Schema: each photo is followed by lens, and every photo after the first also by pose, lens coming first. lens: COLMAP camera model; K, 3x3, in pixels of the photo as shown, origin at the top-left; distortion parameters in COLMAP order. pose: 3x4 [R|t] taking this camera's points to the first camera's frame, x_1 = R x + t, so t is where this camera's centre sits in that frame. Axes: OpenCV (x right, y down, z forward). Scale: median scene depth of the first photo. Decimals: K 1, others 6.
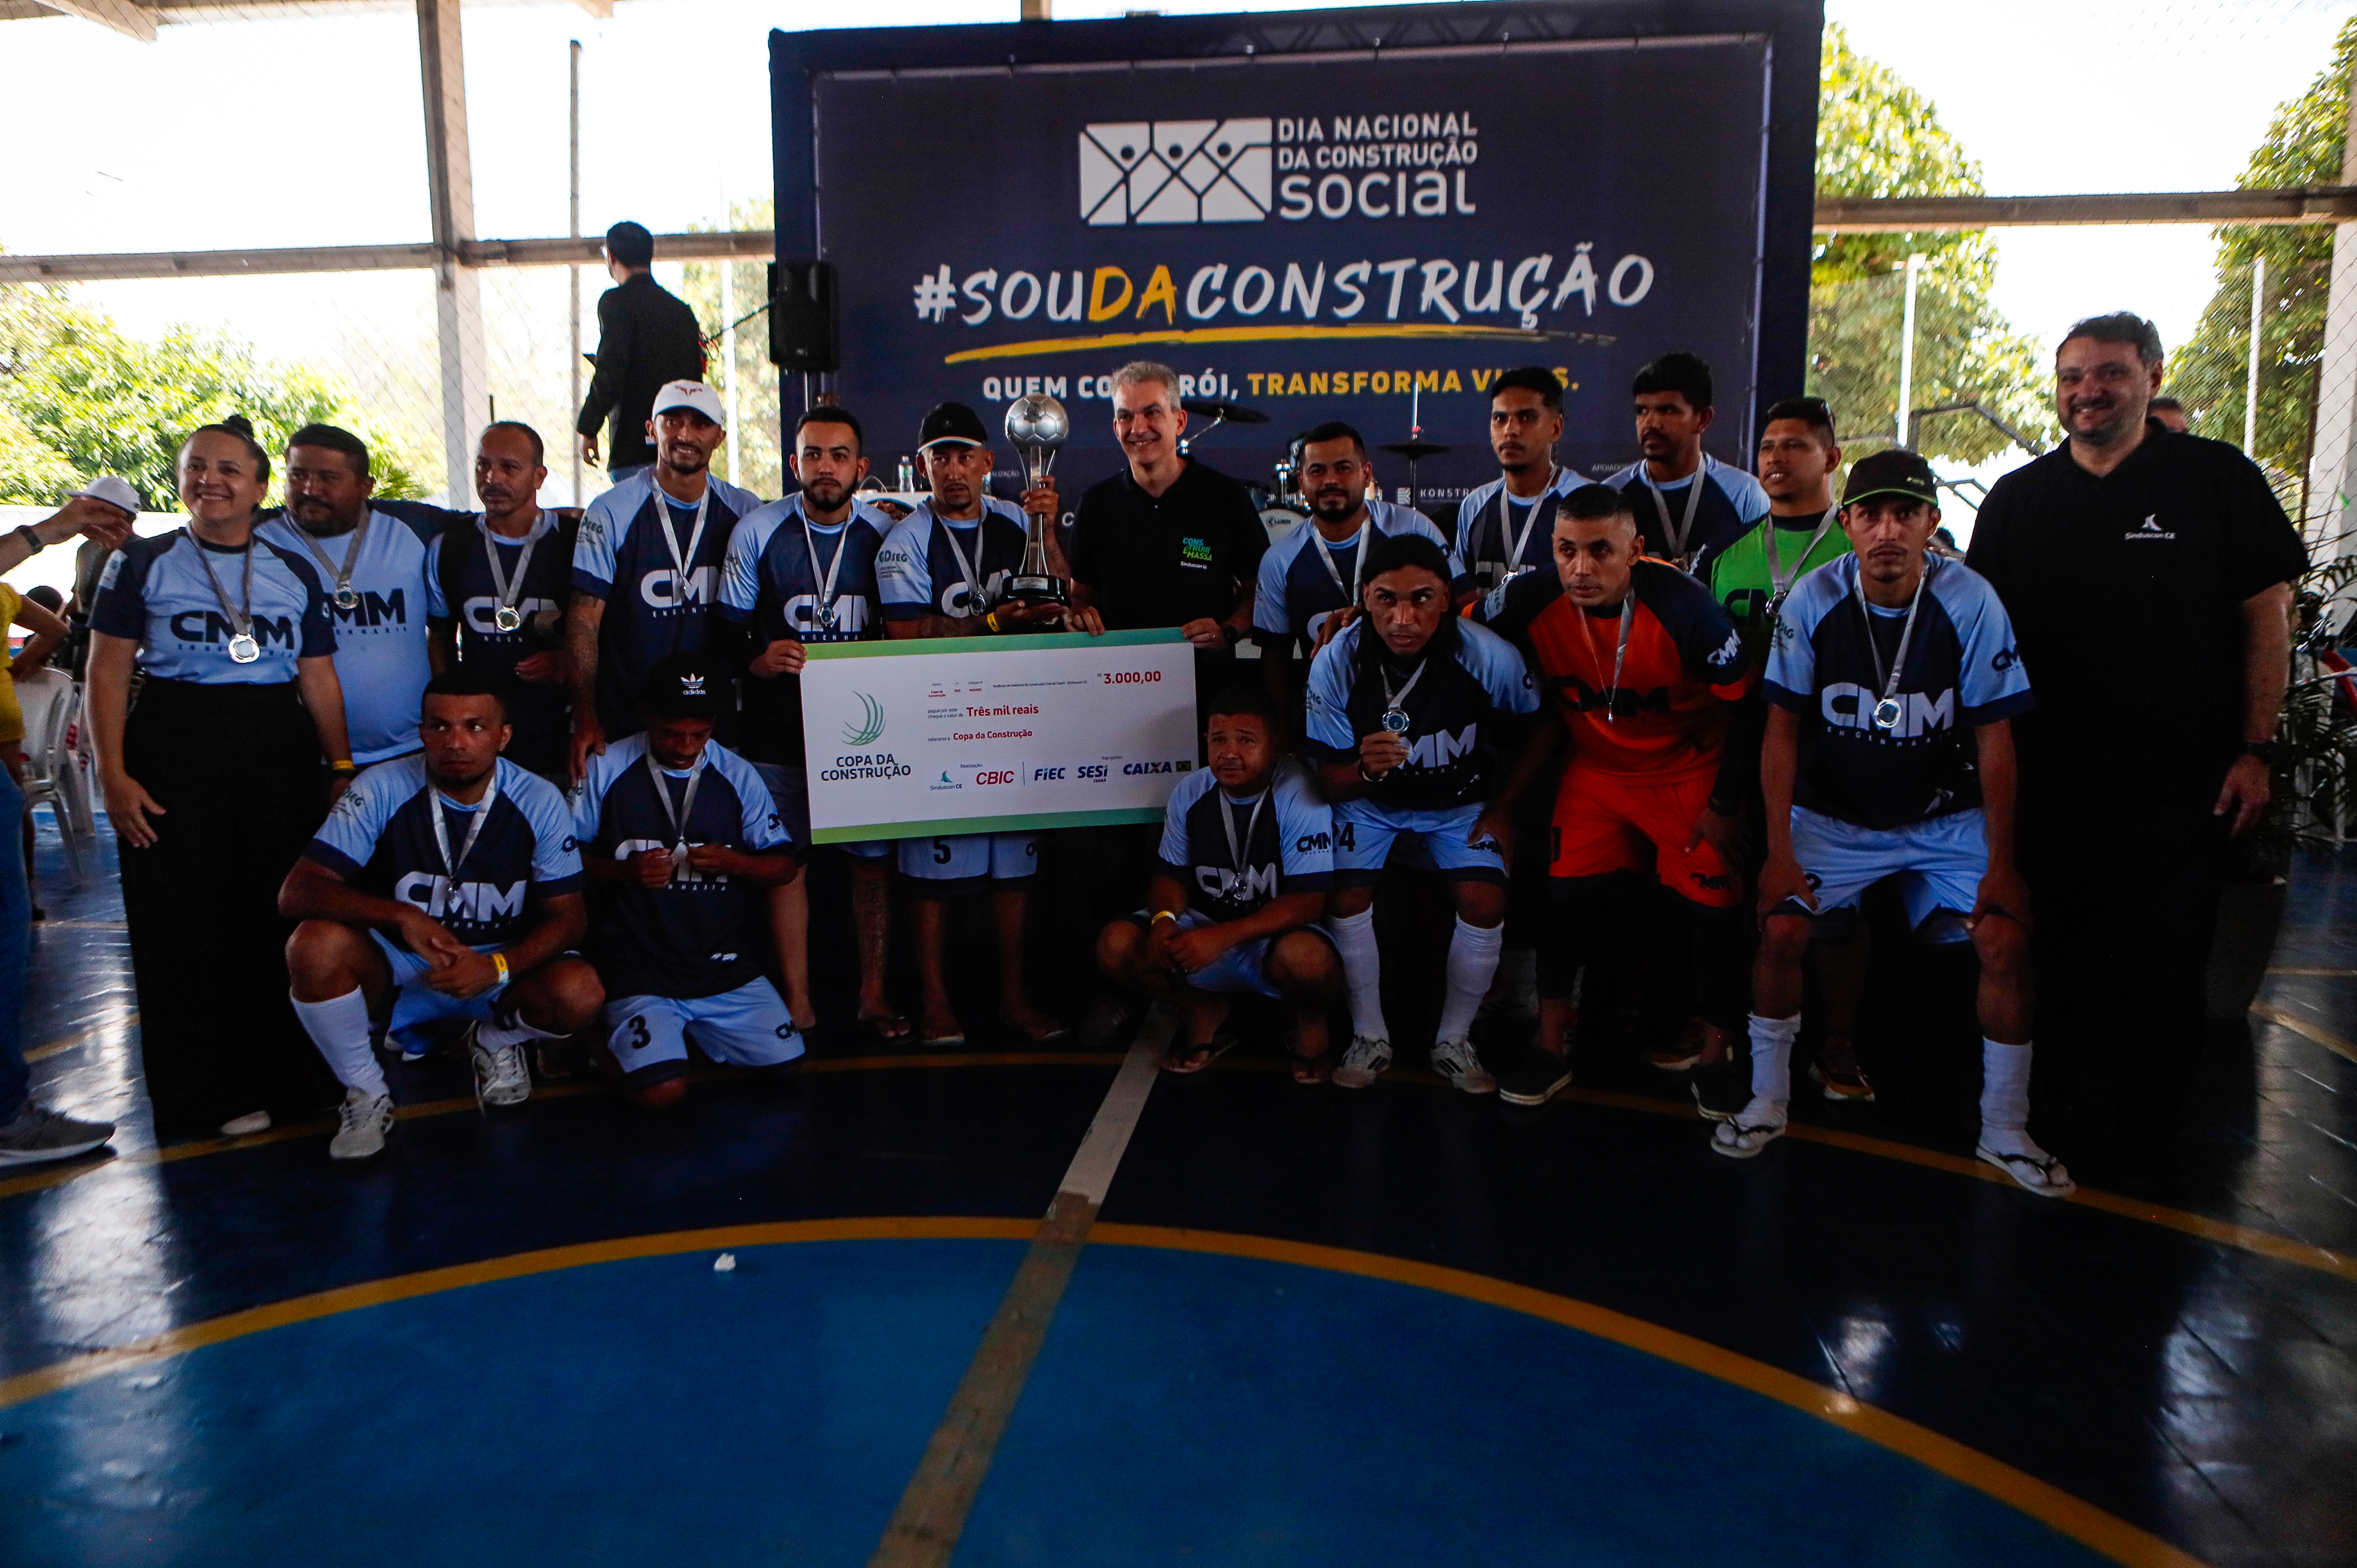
lens RADIAL K [[1590.3, 0, 1182.7], [0, 1590.3, 788.4], [0, 0, 1]] dist [-0.001921, 0.002913]
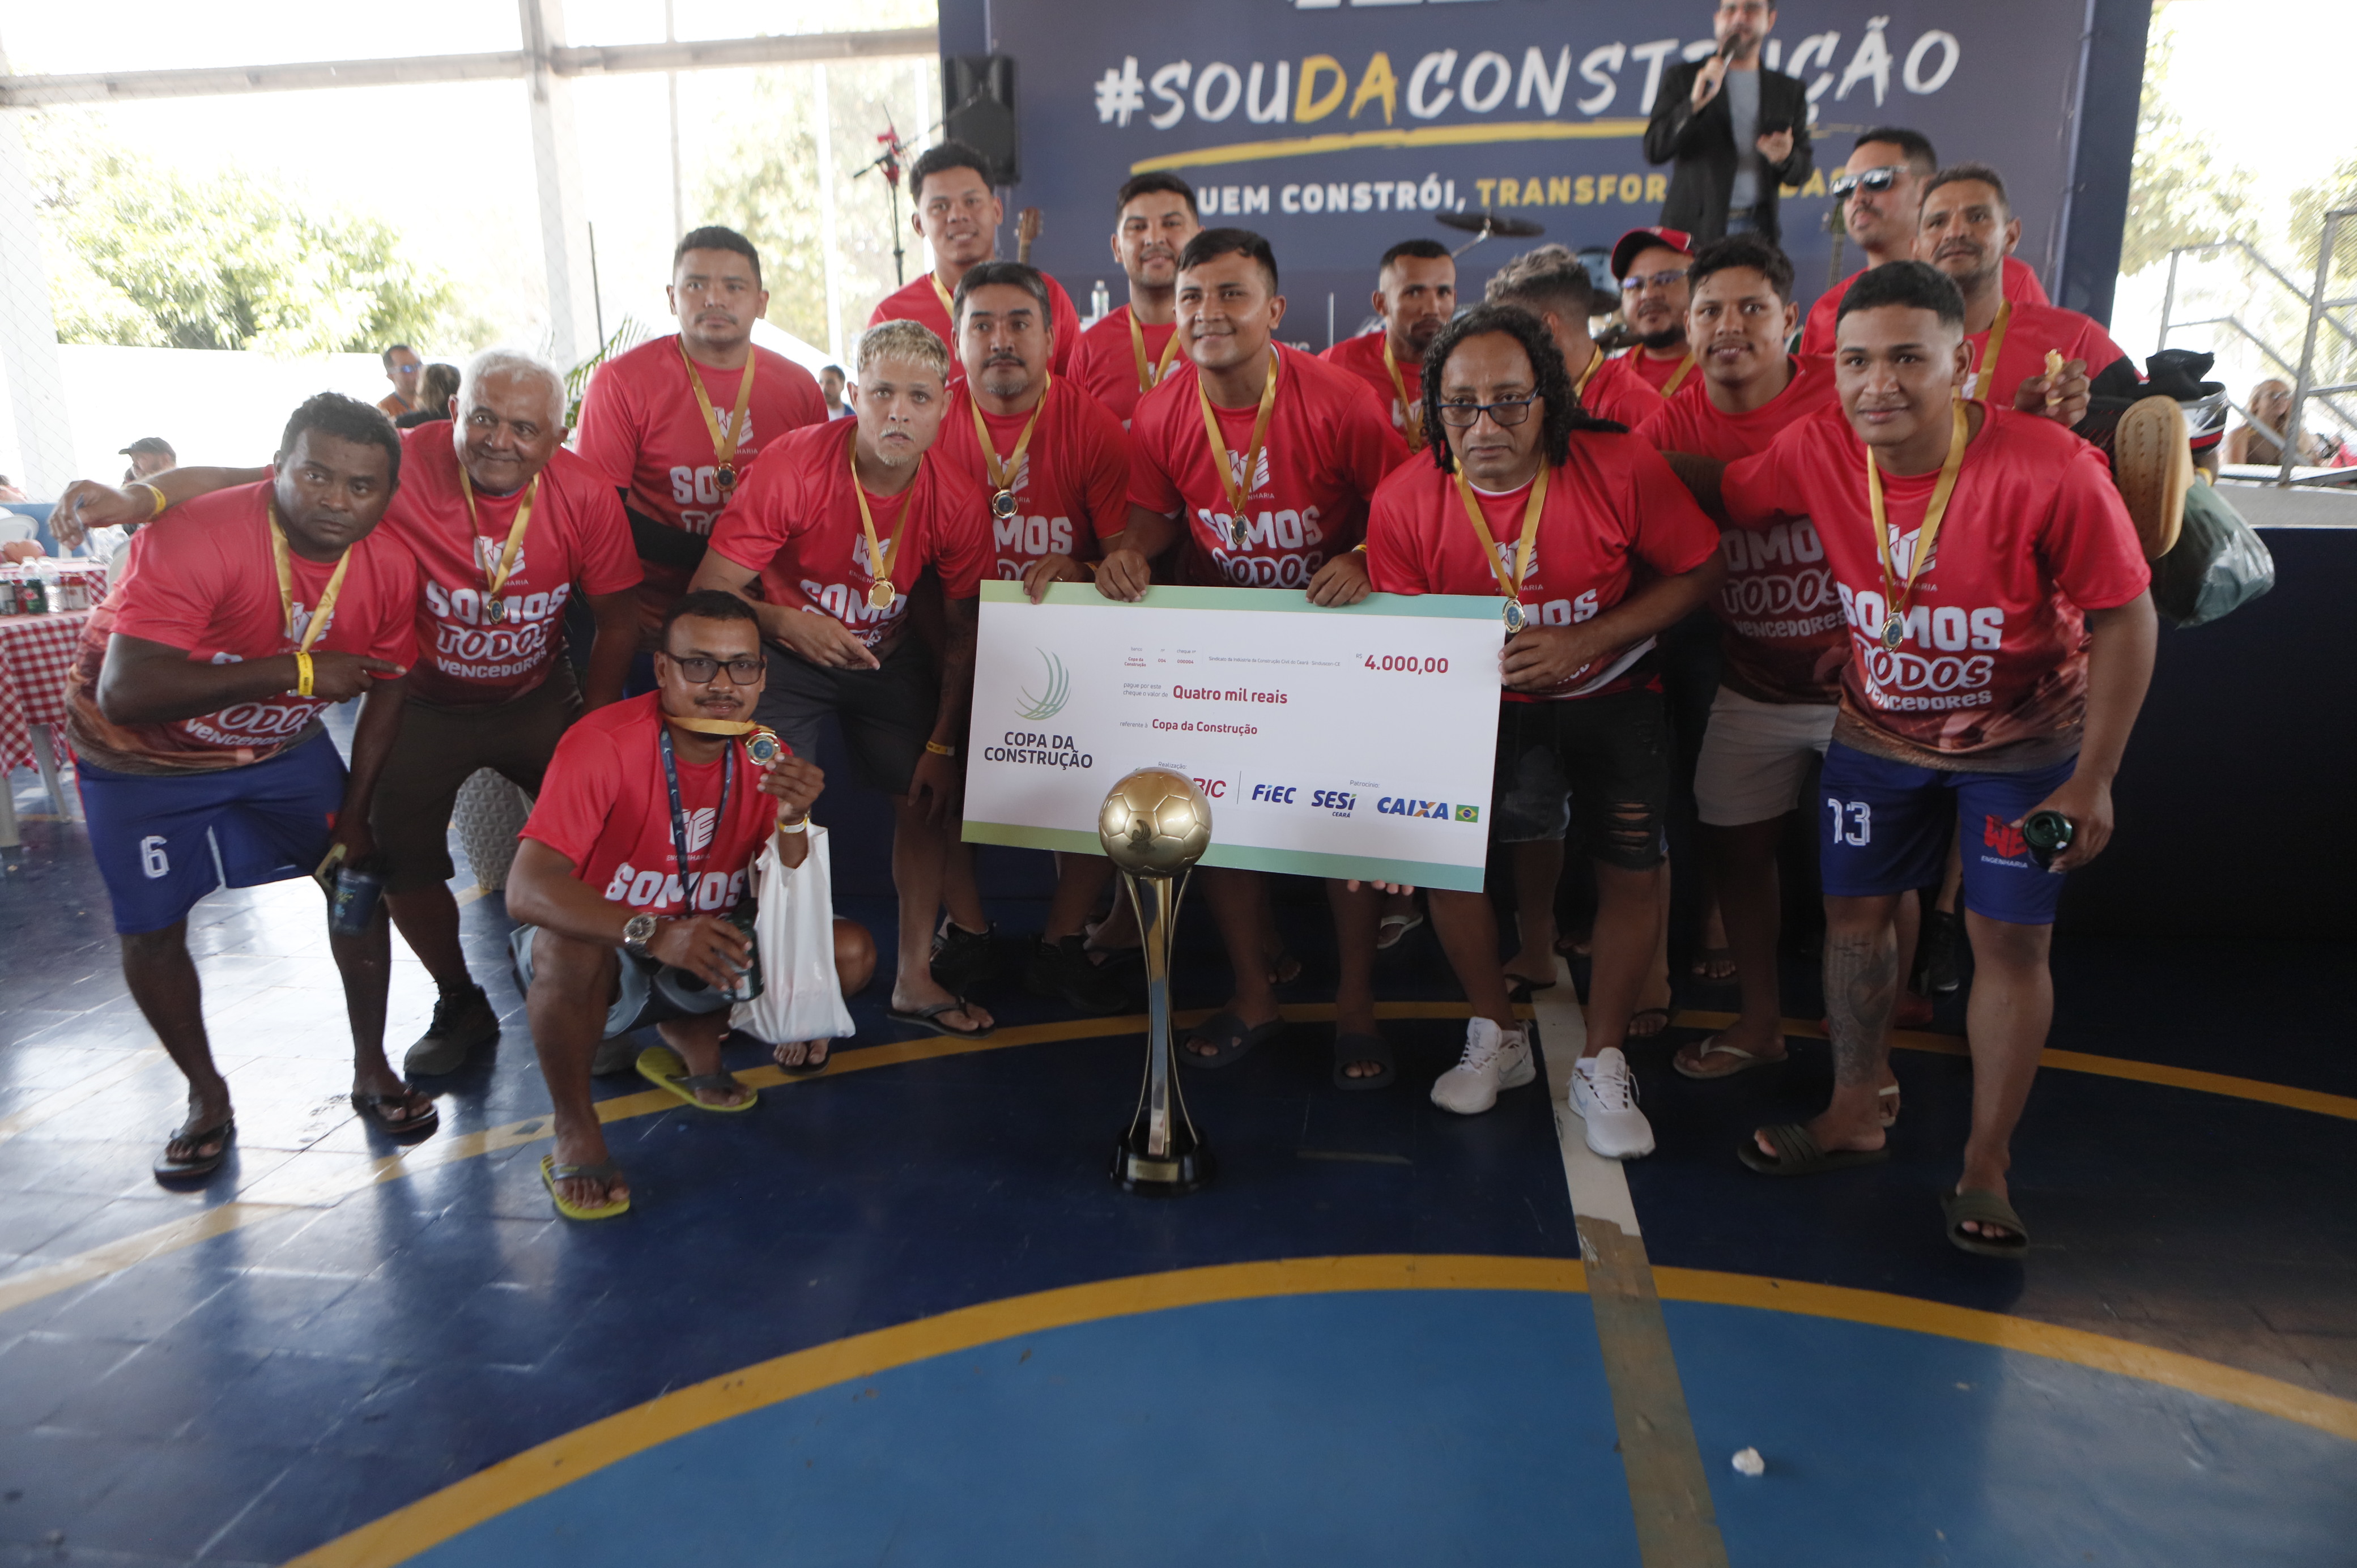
lens RADIAL K [[1590.3, 0, 1171.8], [0, 1590.3, 793.3], [0, 0, 1]] dist [-0.001921, 0.002913]
pose [[0.999358, -0.000171, -0.035832, -0.097573], [0.003978, 0.994335, 0.106214, -0.017527], [0.035610, -0.106289, 0.993697, 0.082690]]
